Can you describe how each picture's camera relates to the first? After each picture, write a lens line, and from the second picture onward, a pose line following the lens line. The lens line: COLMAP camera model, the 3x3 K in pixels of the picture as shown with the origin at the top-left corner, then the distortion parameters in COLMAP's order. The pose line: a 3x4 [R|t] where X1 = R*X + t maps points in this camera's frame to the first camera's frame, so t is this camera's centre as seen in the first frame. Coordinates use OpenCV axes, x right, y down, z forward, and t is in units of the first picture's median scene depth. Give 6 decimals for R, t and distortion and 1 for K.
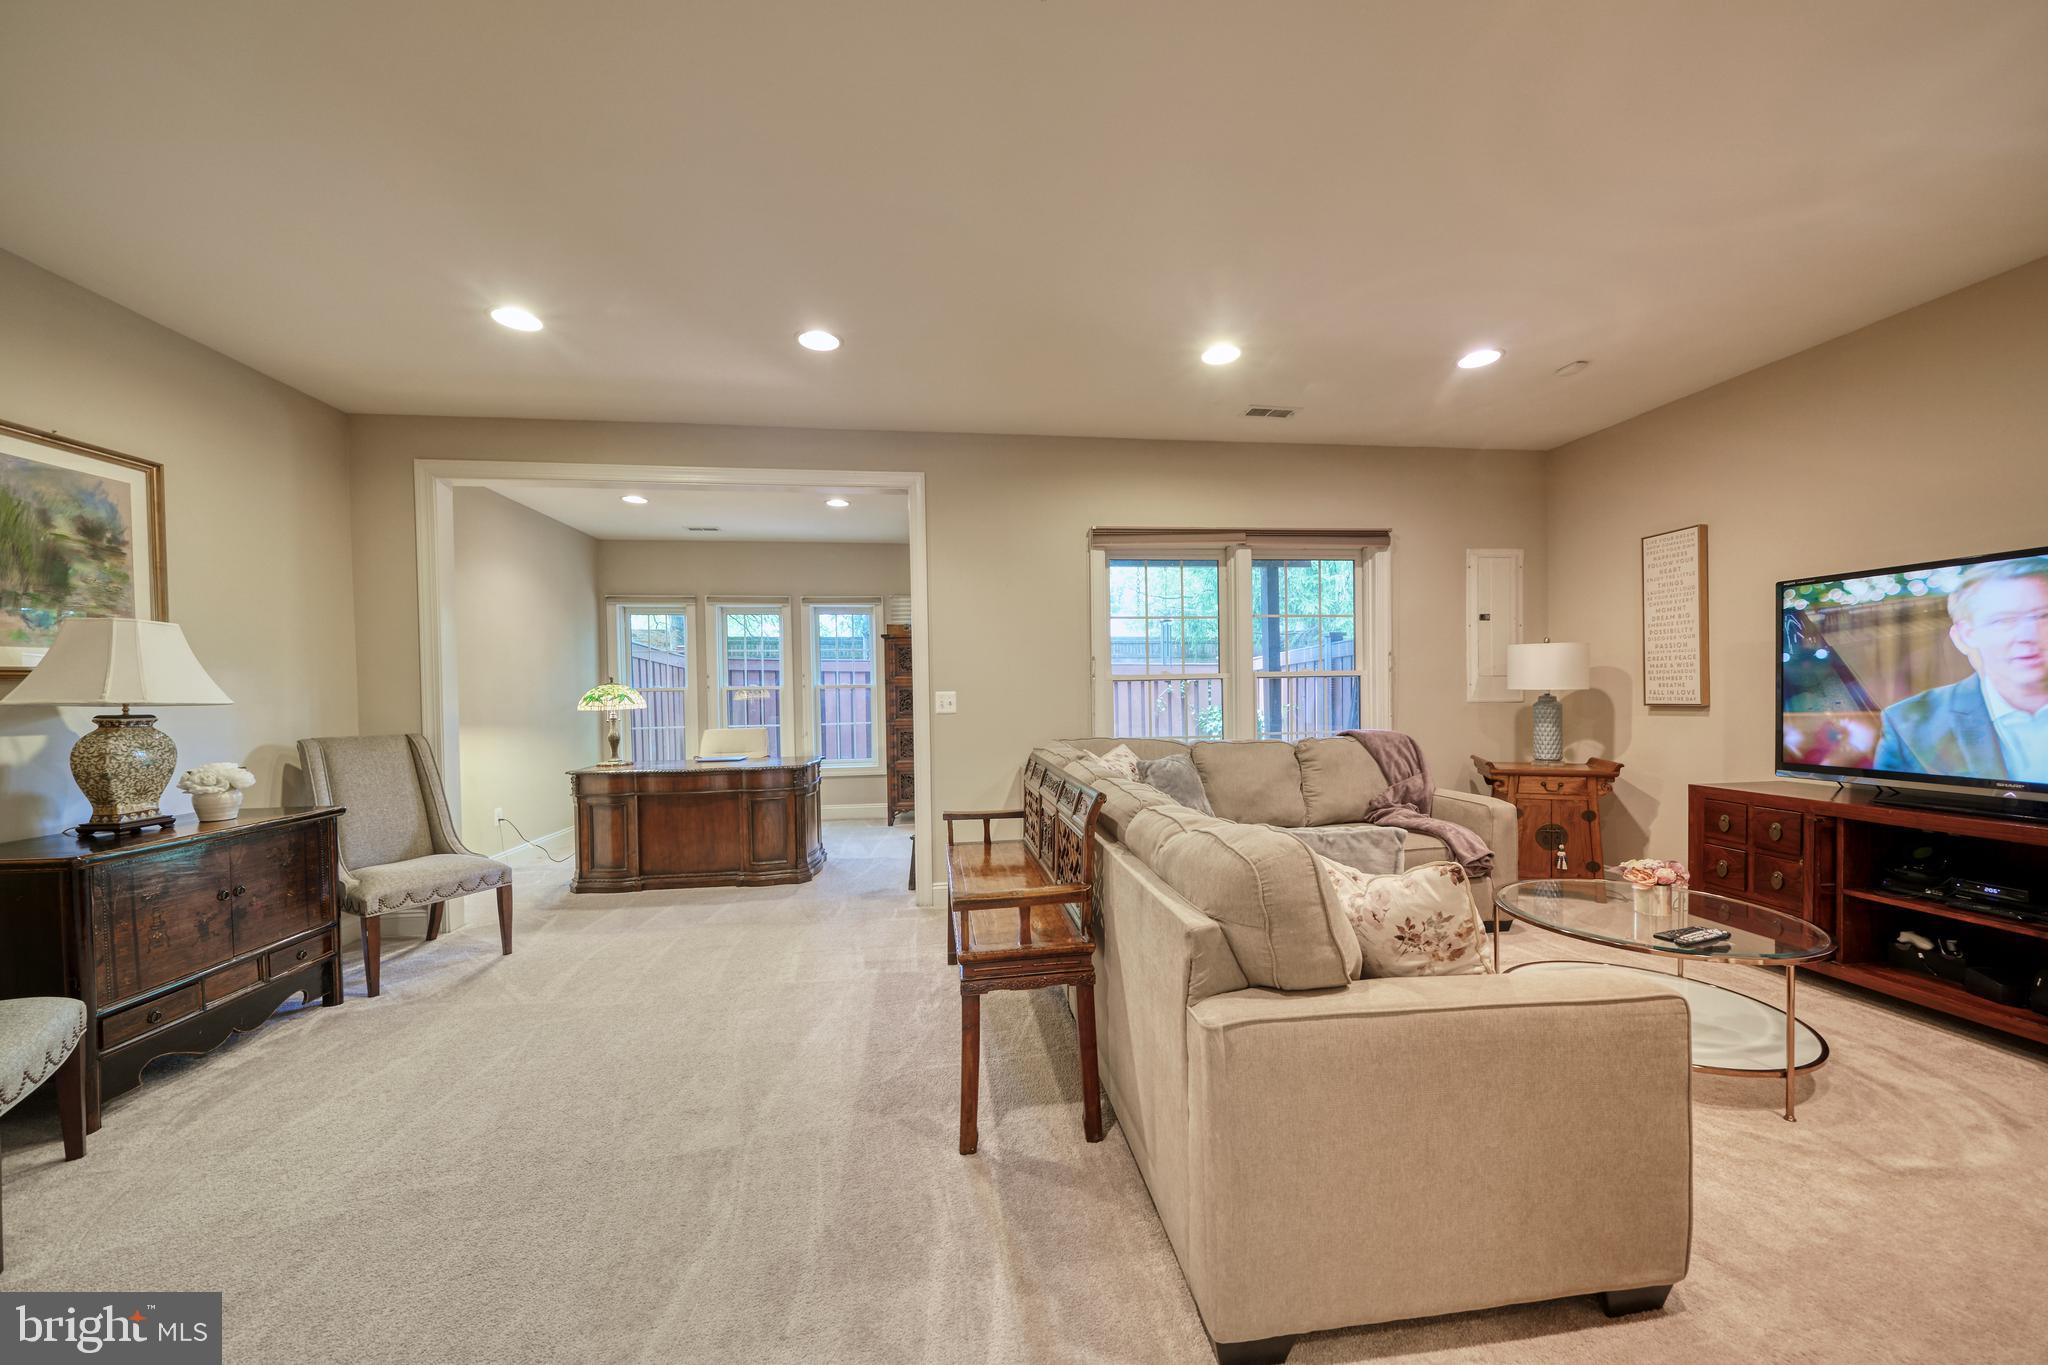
lens RADIAL K [[745.4, 0, 1039.2], [0, 745.4, 700.4], [0, 0, 1]] dist [-0.006059, -0.001419]
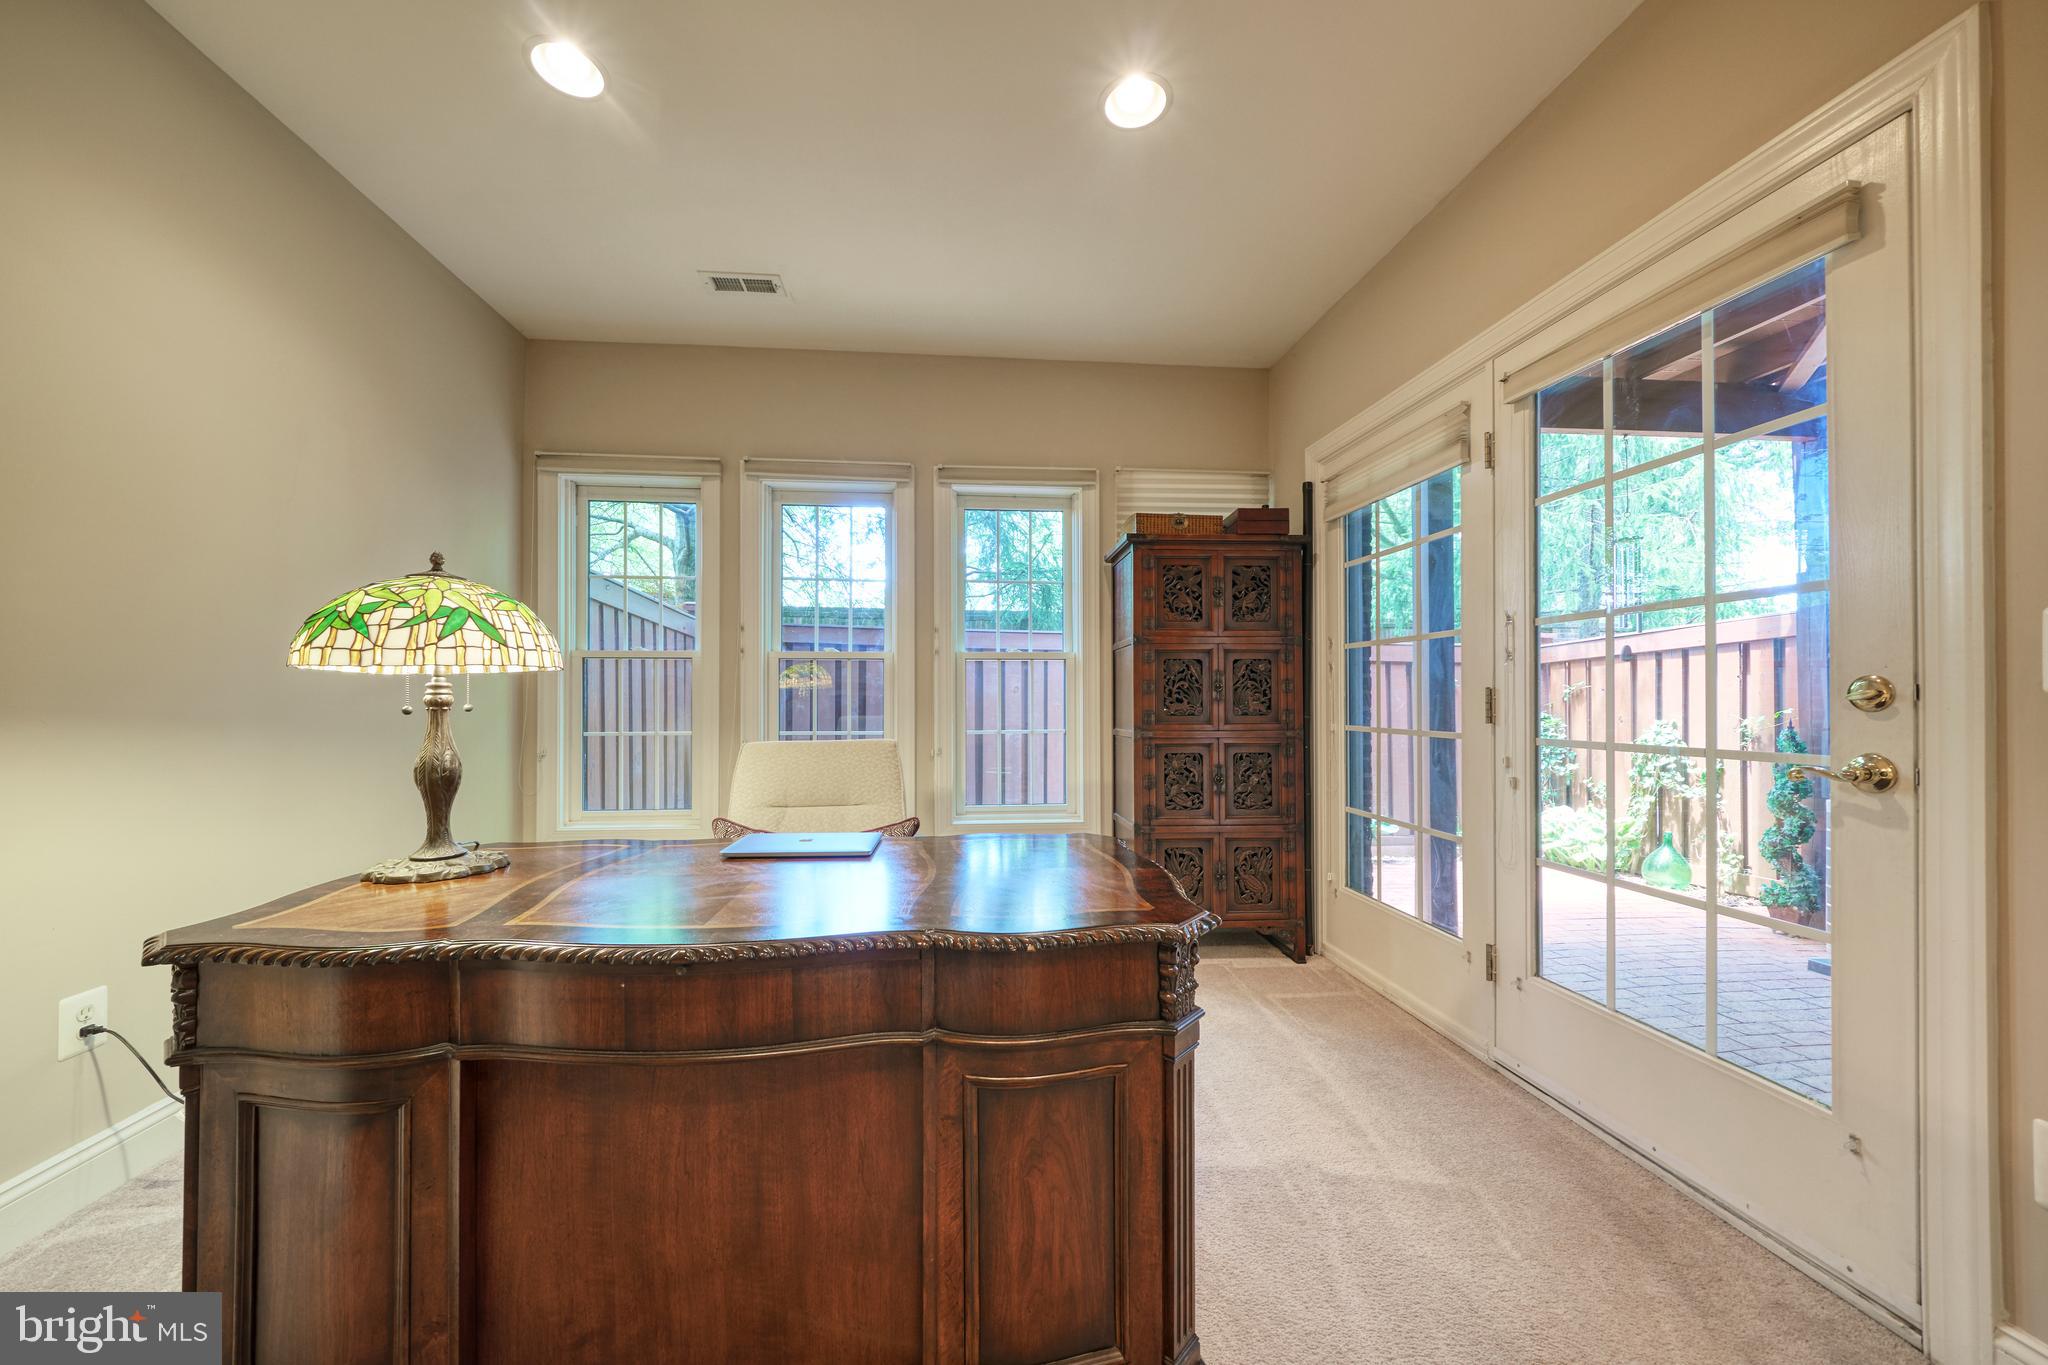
lens RADIAL K [[745.4, 0, 1006.7], [0, 745.4, 684.9], [0, 0, 1]] dist [-0.006059, -0.001419]
pose [[0.998811, 0.013962, -0.046715, -0.342656], [-0.015445, 0.999383, -0.031553, 0.022953], [0.046246, 0.032237, 0.998410, 0.721426]]
